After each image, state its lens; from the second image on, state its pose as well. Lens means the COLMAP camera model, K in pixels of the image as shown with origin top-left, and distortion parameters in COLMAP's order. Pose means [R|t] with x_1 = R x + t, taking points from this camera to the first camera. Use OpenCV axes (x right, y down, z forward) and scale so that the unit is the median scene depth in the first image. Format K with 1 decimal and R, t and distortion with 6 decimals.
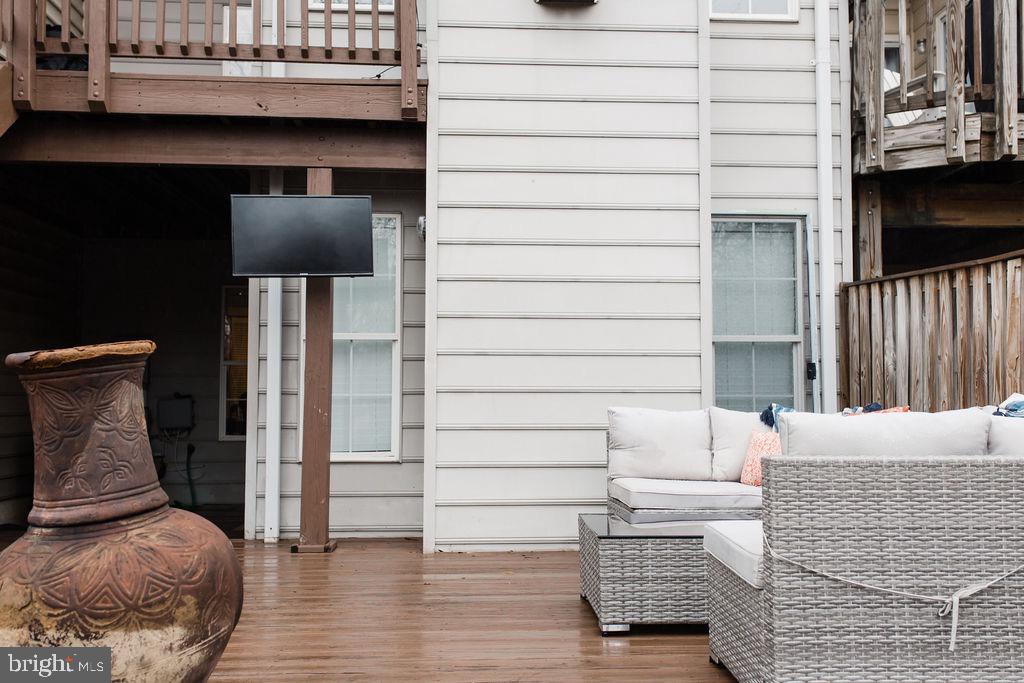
lens RADIAL K [[983.4, 0, 512.0], [0, 983.4, 341.5], [0, 0, 1]] dist [0.038153, 0.009008]
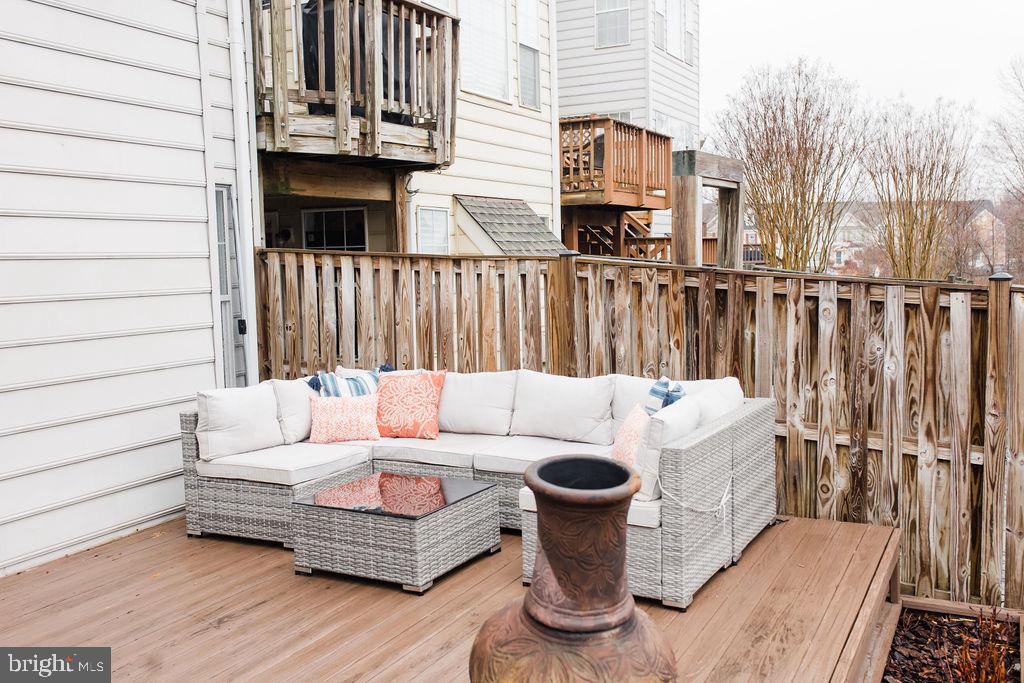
lens RADIAL K [[972.8, 0, 510.9], [0, 972.8, 336.8], [0, 0, 1]] dist [0.039291, -0.000398]
pose [[0.505572, -0.083172, 0.858766, -0.522904], [-0.033519, 0.992698, 0.115876, -0.102601], [-0.862133, -0.087369, 0.499092, 0.187356]]
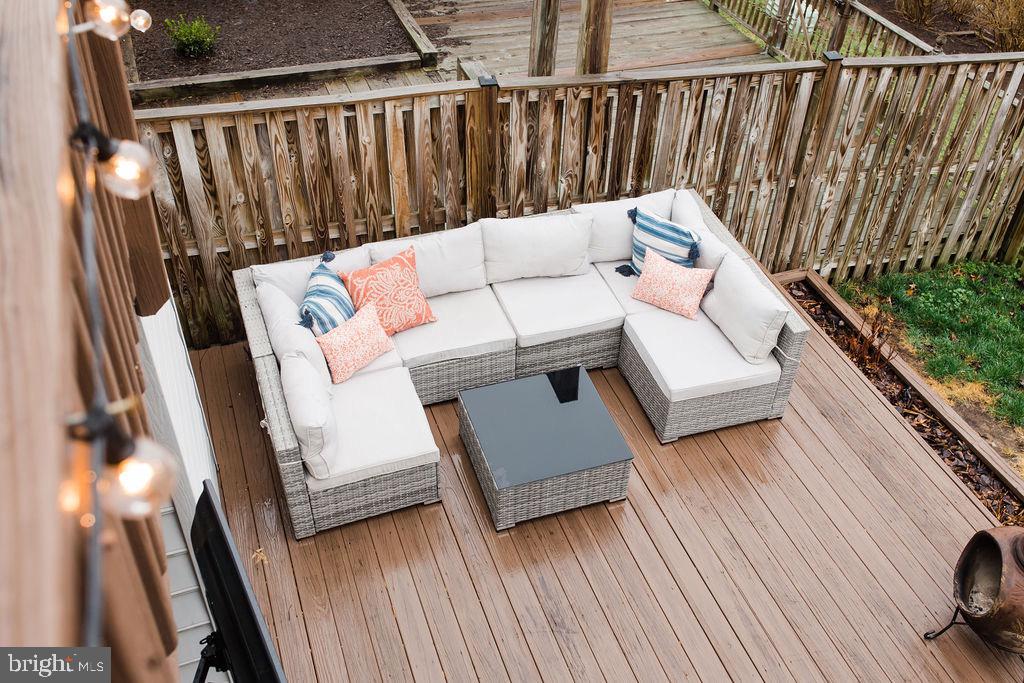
lens RADIAL K [[983.4, 0, 512.0], [0, 983.4, 341.5], [0, 0, 1]] dist [0.038153, 0.009008]
pose [[-0.287149, -0.635431, 0.716780, -0.461584], [-0.088659, 0.762712, 0.640632, -0.500953], [-0.953774, 0.120407, -0.275349, 0.934020]]
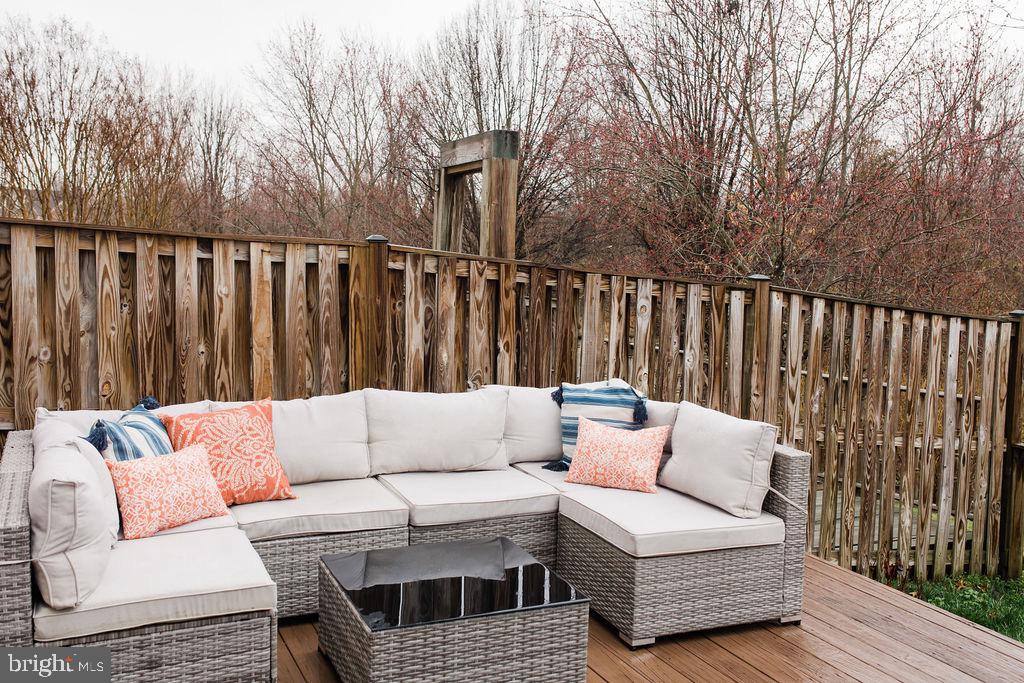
lens RADIAL K [[972.8, 0, 510.9], [0, 972.8, 336.8], [0, 0, 1]] dist [0.039291, -0.000398]
pose [[-0.368879, -0.093823, 0.924730, -0.407172], [-0.084212, 0.994174, 0.067276, -0.055439], [-0.925655, -0.053057, -0.374631, 0.857421]]
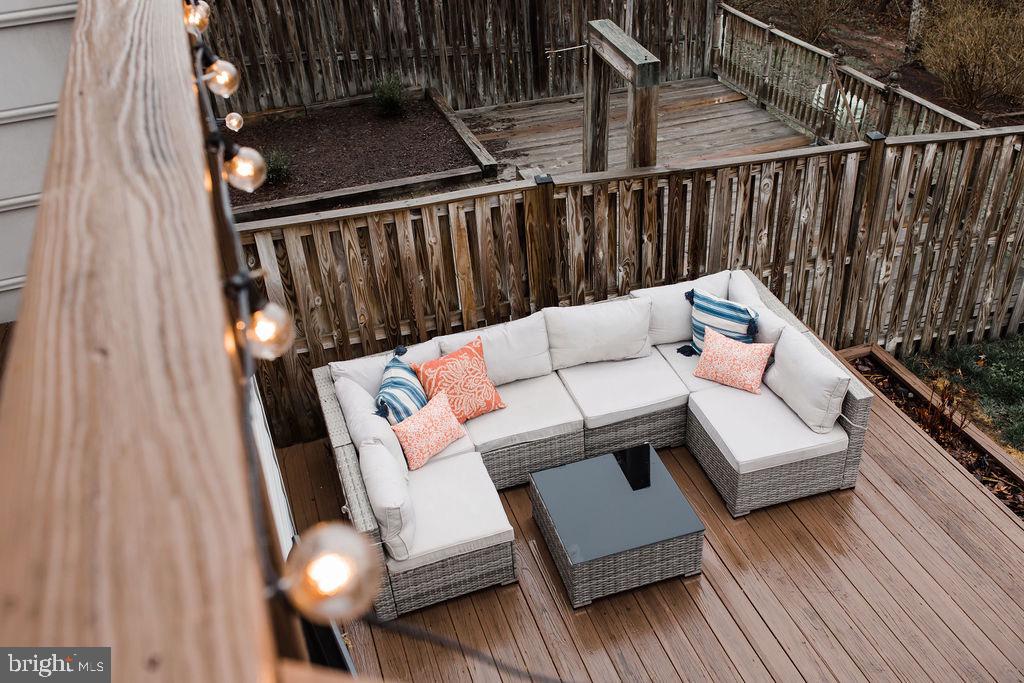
lens RADIAL K [[983.4, 0, 512.0], [0, 983.4, 341.5], [0, 0, 1]] dist [0.038153, 0.009008]
pose [[-0.260695, -0.534564, 0.803915, -0.507668], [-0.004021, 0.833303, 0.552802, -0.501136], [-0.965413, 0.140880, -0.219388, 0.940709]]
